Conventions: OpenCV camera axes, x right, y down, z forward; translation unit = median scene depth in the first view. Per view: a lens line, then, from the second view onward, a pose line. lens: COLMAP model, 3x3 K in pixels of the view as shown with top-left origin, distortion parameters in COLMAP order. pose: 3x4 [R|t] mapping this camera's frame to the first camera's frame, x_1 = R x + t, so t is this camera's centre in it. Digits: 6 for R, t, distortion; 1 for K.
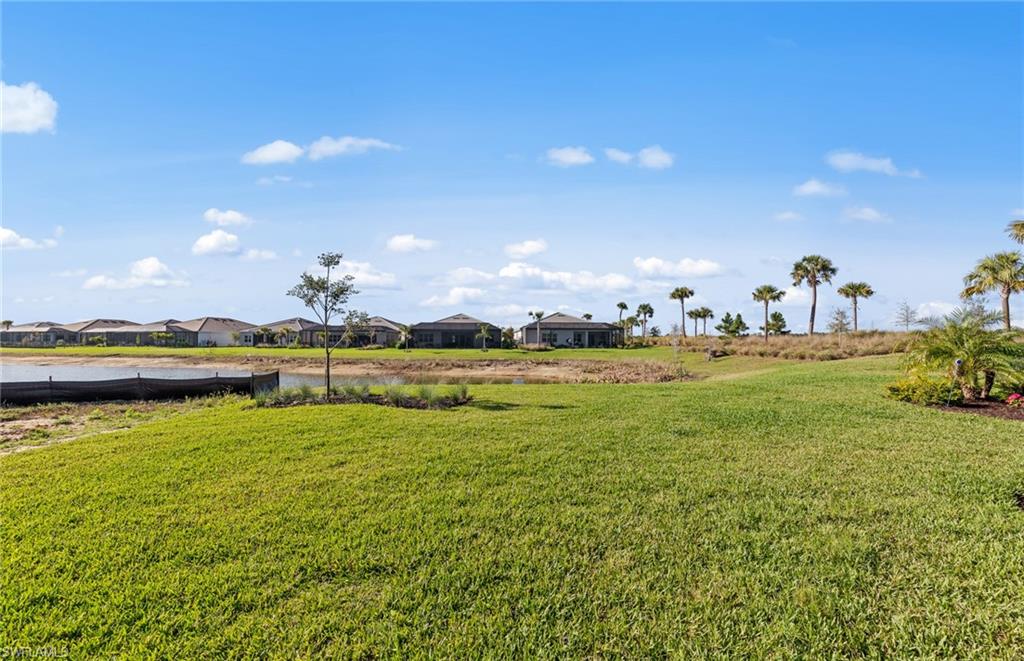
lens RADIAL K [[374.3, 0, 504.1], [0, 374.3, 336.0], [0, 0, 1]] dist [0.001855, -0.000576]
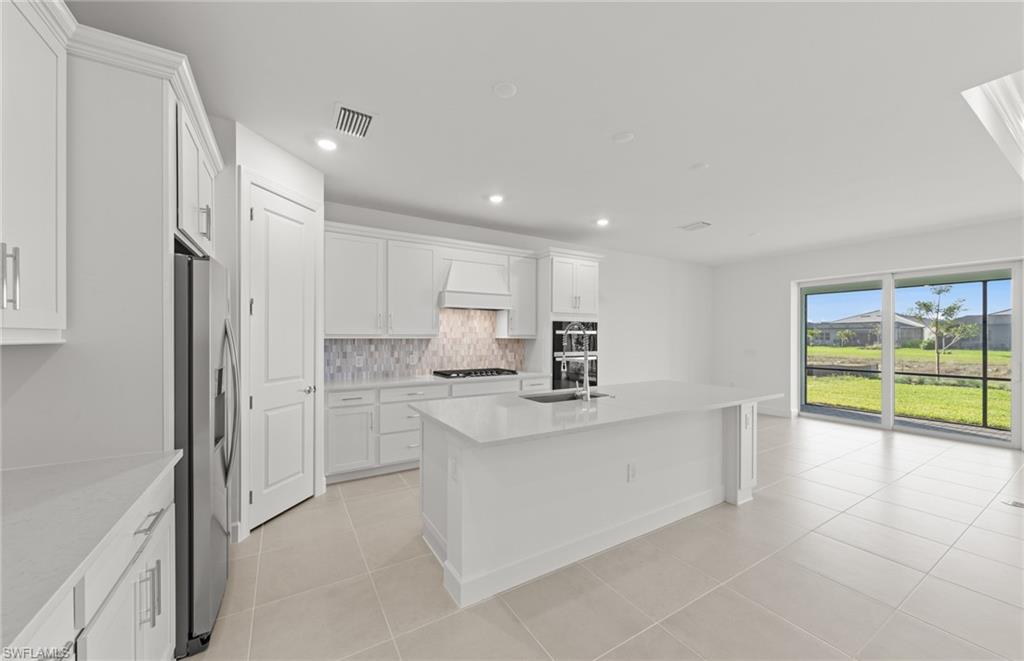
lens RADIAL K [[374.3, 0, 508.9], [0, 374.3, 337.4], [0, 0, 1]] dist [0.001855, -0.000576]
pose [[0.477319, 0.001065, -0.878730, 0.002216], [0.010681, 0.999918, 0.007015, -0.007914], [0.878665, -0.012734, 0.477269, -0.205904]]
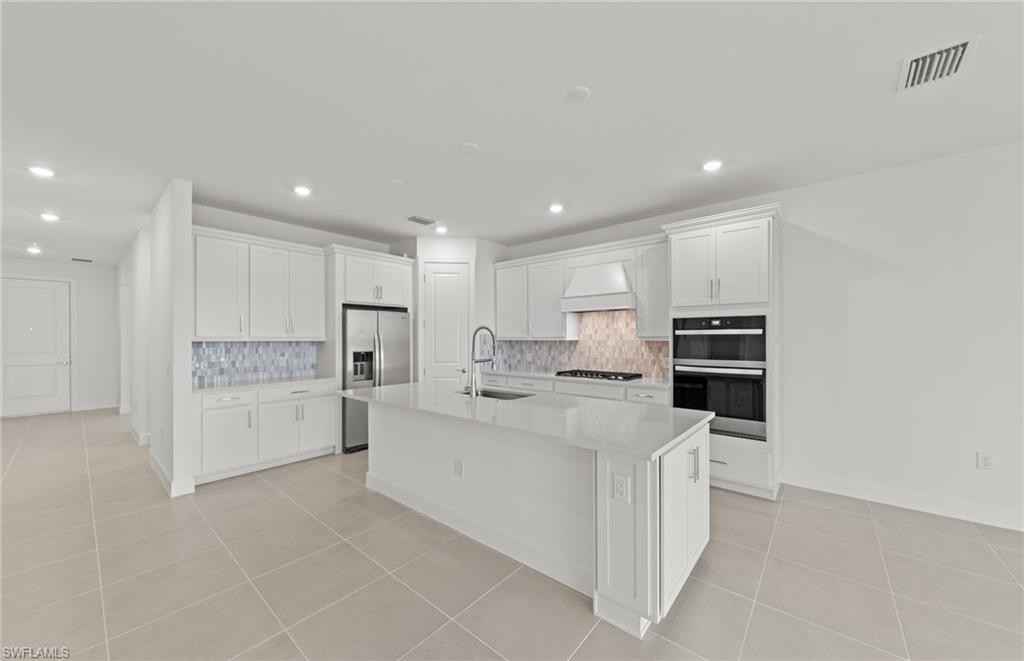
lens RADIAL K [[374.3, 0, 505.5], [0, 374.3, 335.5], [0, 0, 1]] dist [0.001855, -0.000576]
pose [[-0.685869, -0.004607, -0.727710, 0.000252], [0.010667, 0.999809, -0.016383, -0.007180], [0.727646, -0.018999, -0.685689, -0.137290]]
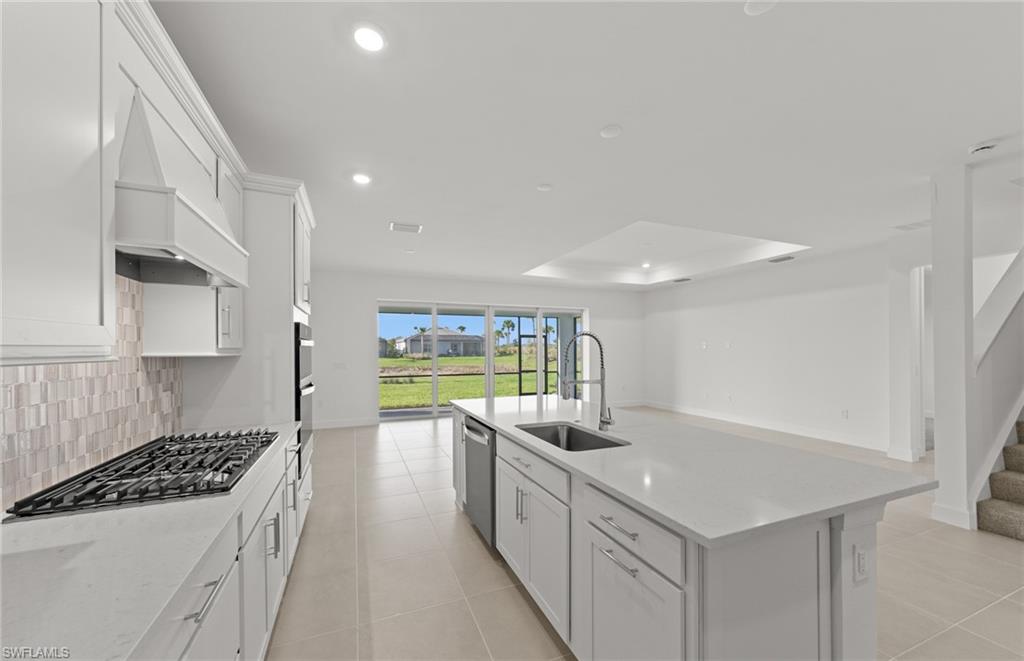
lens RADIAL K [[374.3, 0, 500.8], [0, 374.3, 349.9], [0, 0, 1]] dist [0.001855, -0.000576]
pose [[0.946917, -0.005698, 0.321427, -0.055387], [0.000953, 0.999888, 0.014920, -0.008137], [-0.321476, -0.013822, 0.946817, -0.206827]]
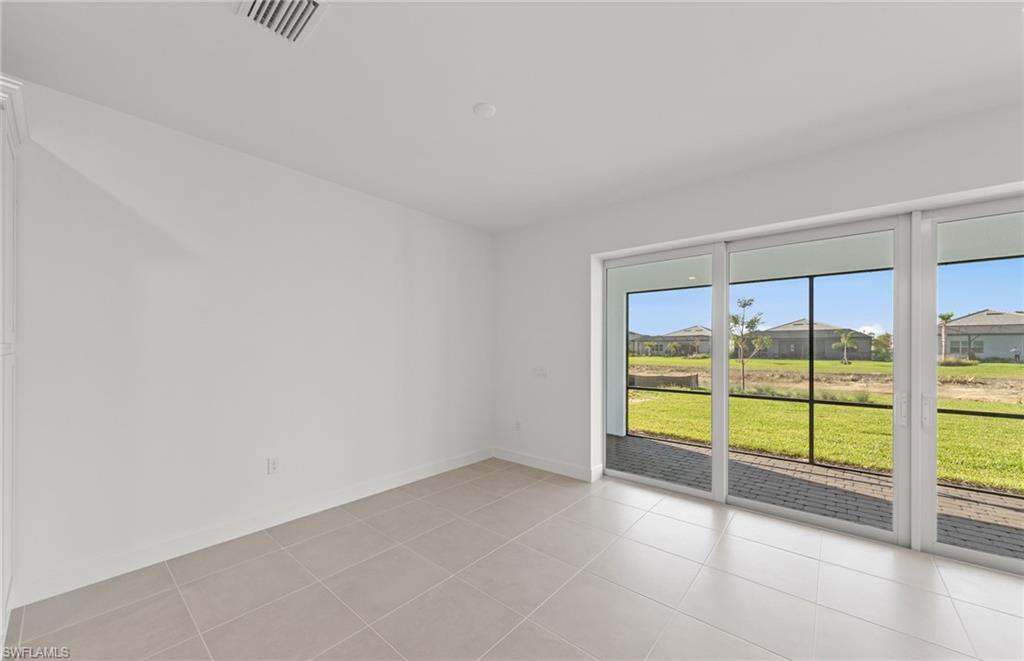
lens RADIAL K [[374.3, 0, 504.4], [0, 374.3, 346.5], [0, 0, 1]] dist [0.001855, -0.000576]
pose [[0.719916, -0.002484, -0.694057, -0.019370], [0.007588, 0.999962, 0.004292, -0.007006], [0.694020, -0.008356, 0.719907, -0.140273]]
